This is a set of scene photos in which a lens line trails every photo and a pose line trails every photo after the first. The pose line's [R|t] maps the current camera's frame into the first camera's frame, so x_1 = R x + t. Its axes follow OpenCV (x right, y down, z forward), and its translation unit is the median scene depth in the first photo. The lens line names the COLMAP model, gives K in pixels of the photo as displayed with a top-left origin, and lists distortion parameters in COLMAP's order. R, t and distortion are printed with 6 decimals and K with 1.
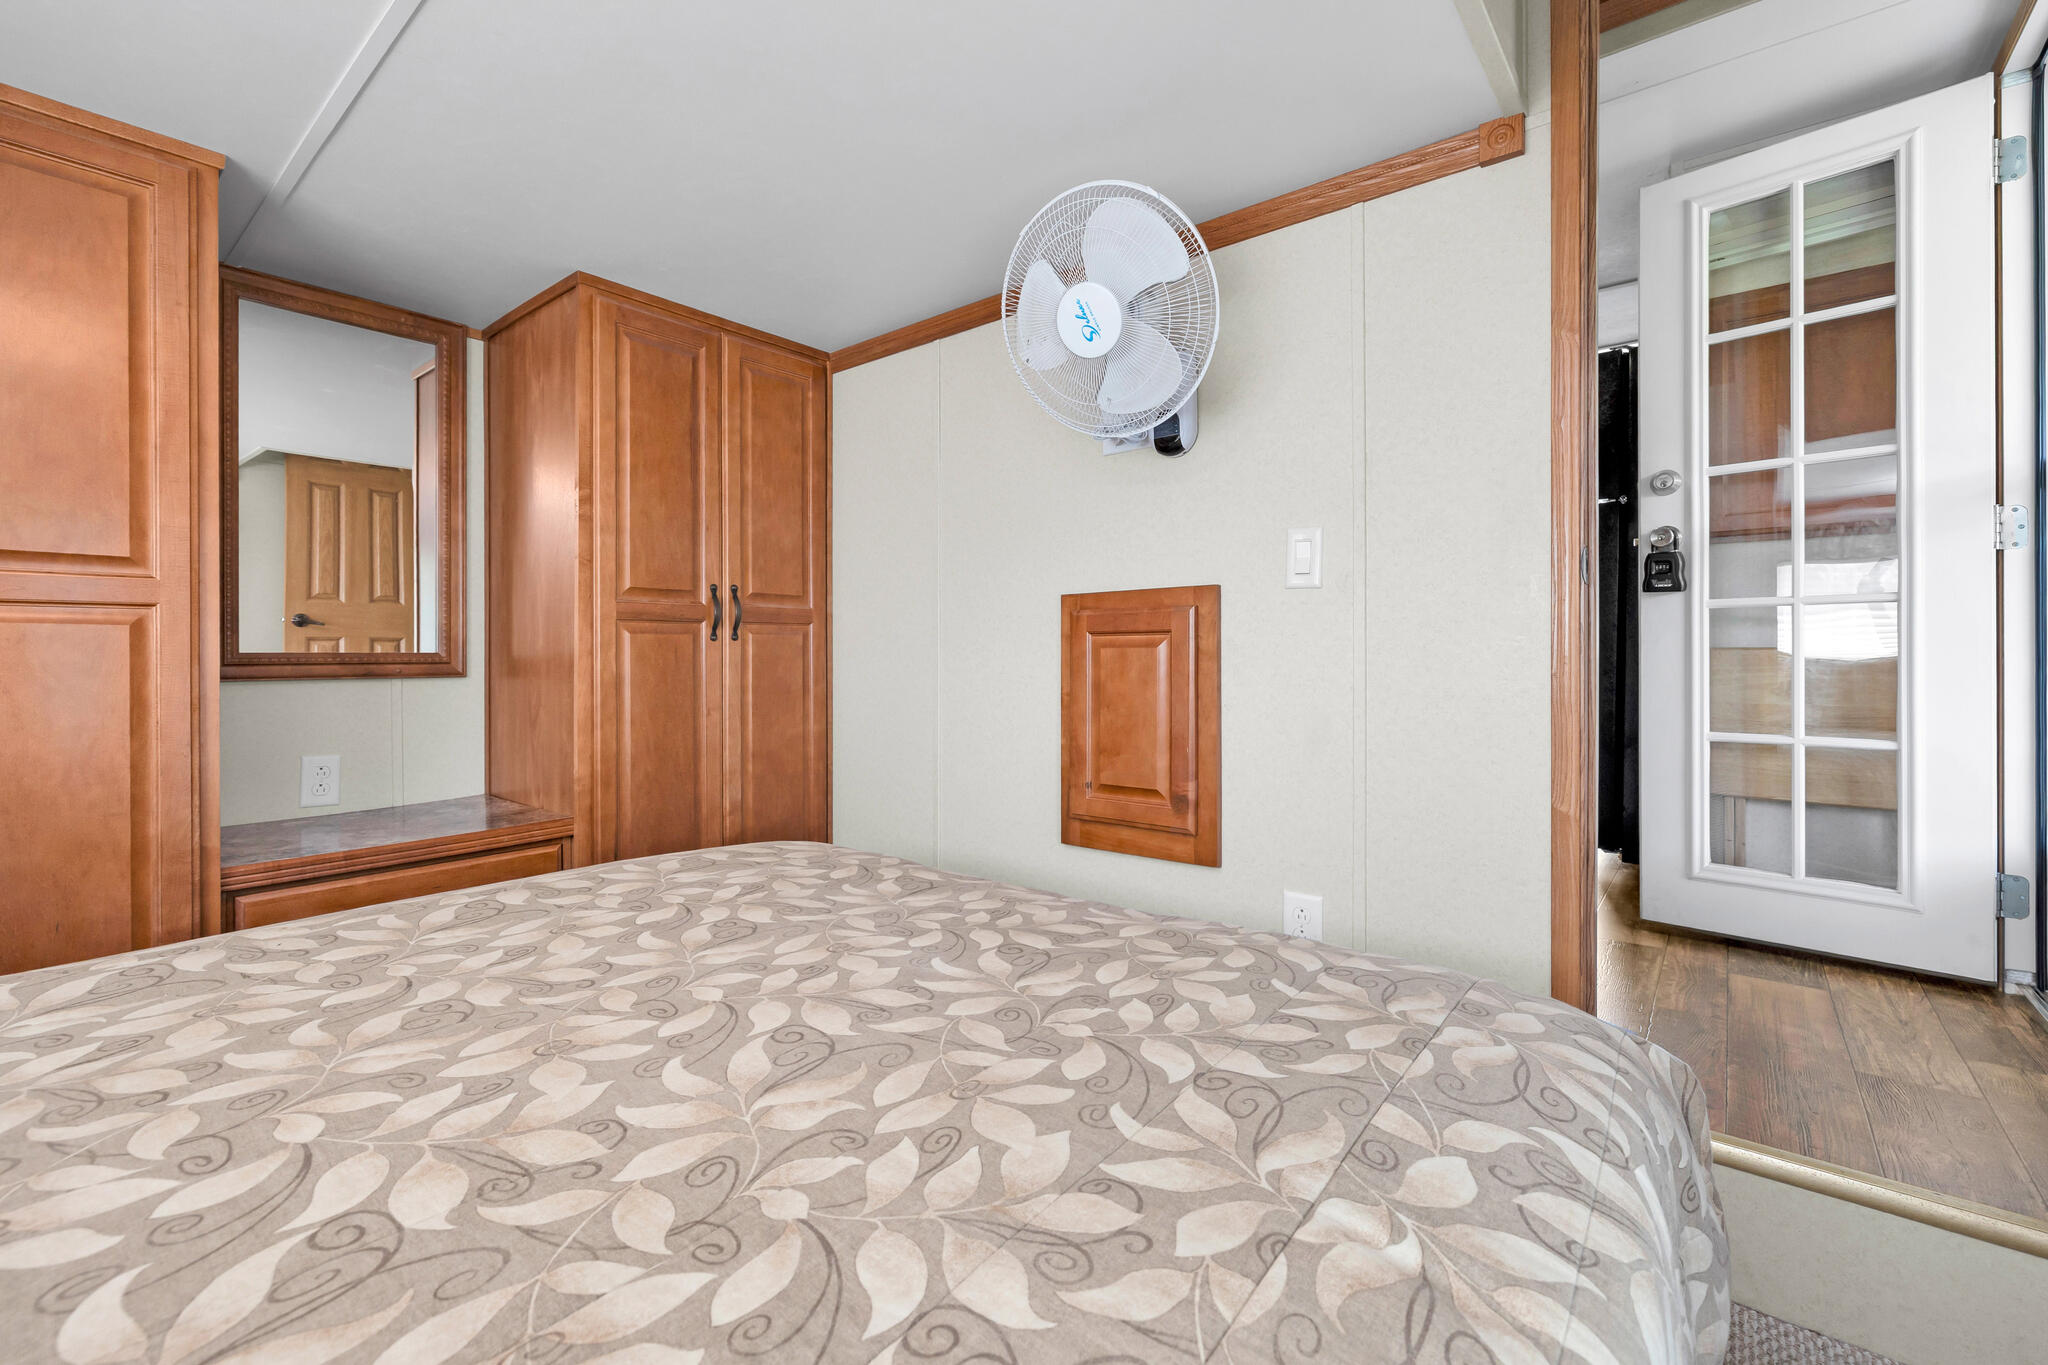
lens RADIAL K [[866.7, 0, 1027.2], [0, 866.7, 668.2], [0, 0, 1]] dist [-0.011611, -0.000120]
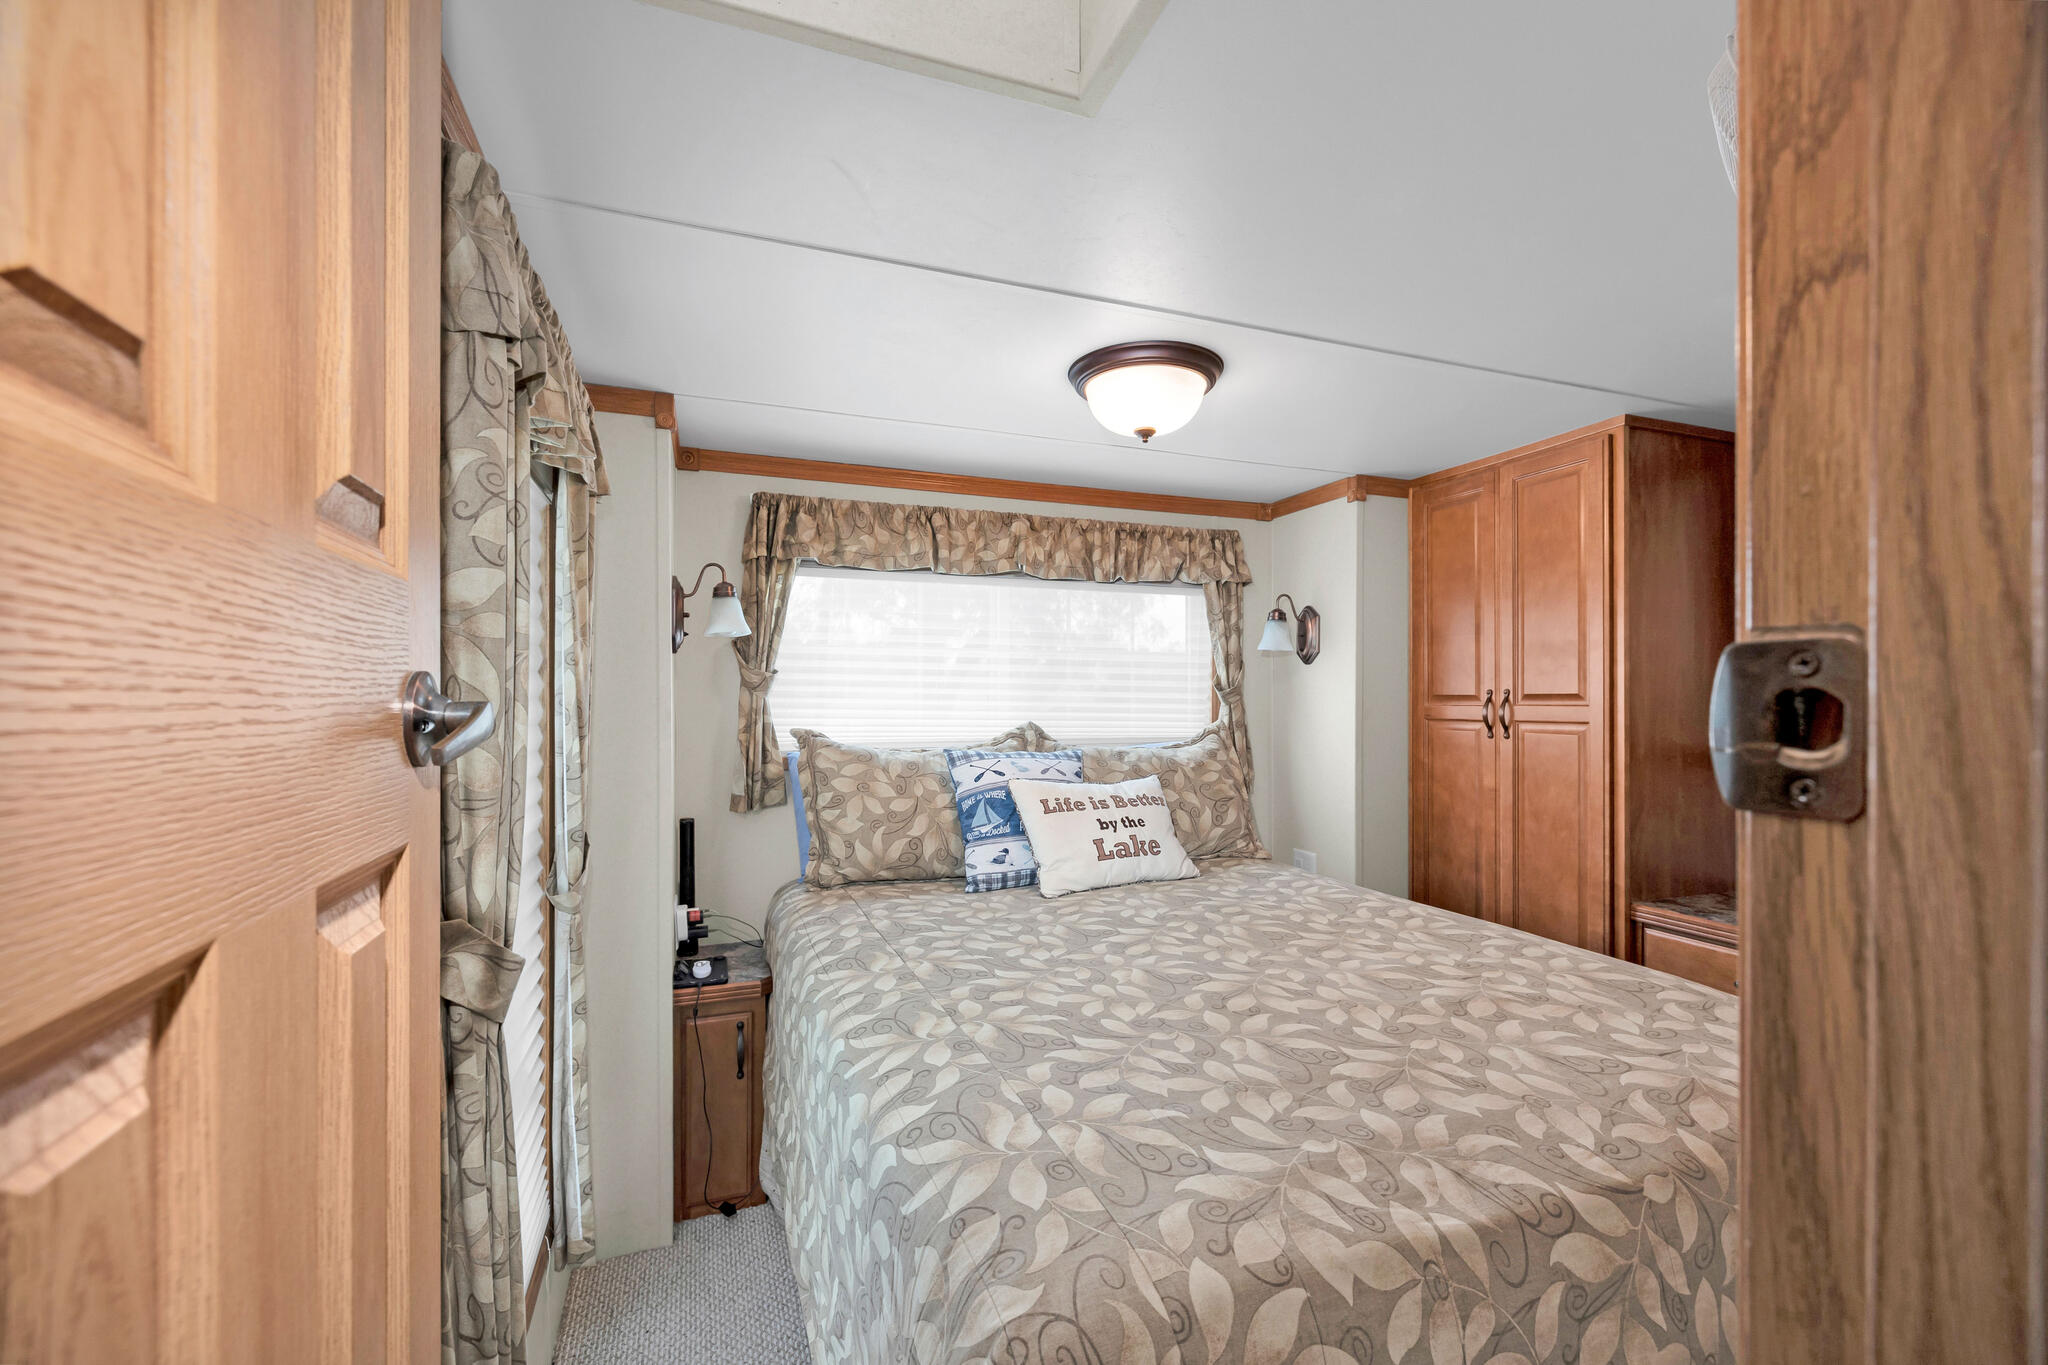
lens RADIAL K [[856.7, 0, 1031.3], [0, 856.7, 687.2], [0, 0, 1]] dist [-0.001412, 0.000007]
pose [[-0.502425, -0.007773, -0.864586, 1.811908], [-0.009206, 0.999951, -0.003640, -0.251562], [0.864572, 0.006131, -0.502472, 1.860418]]
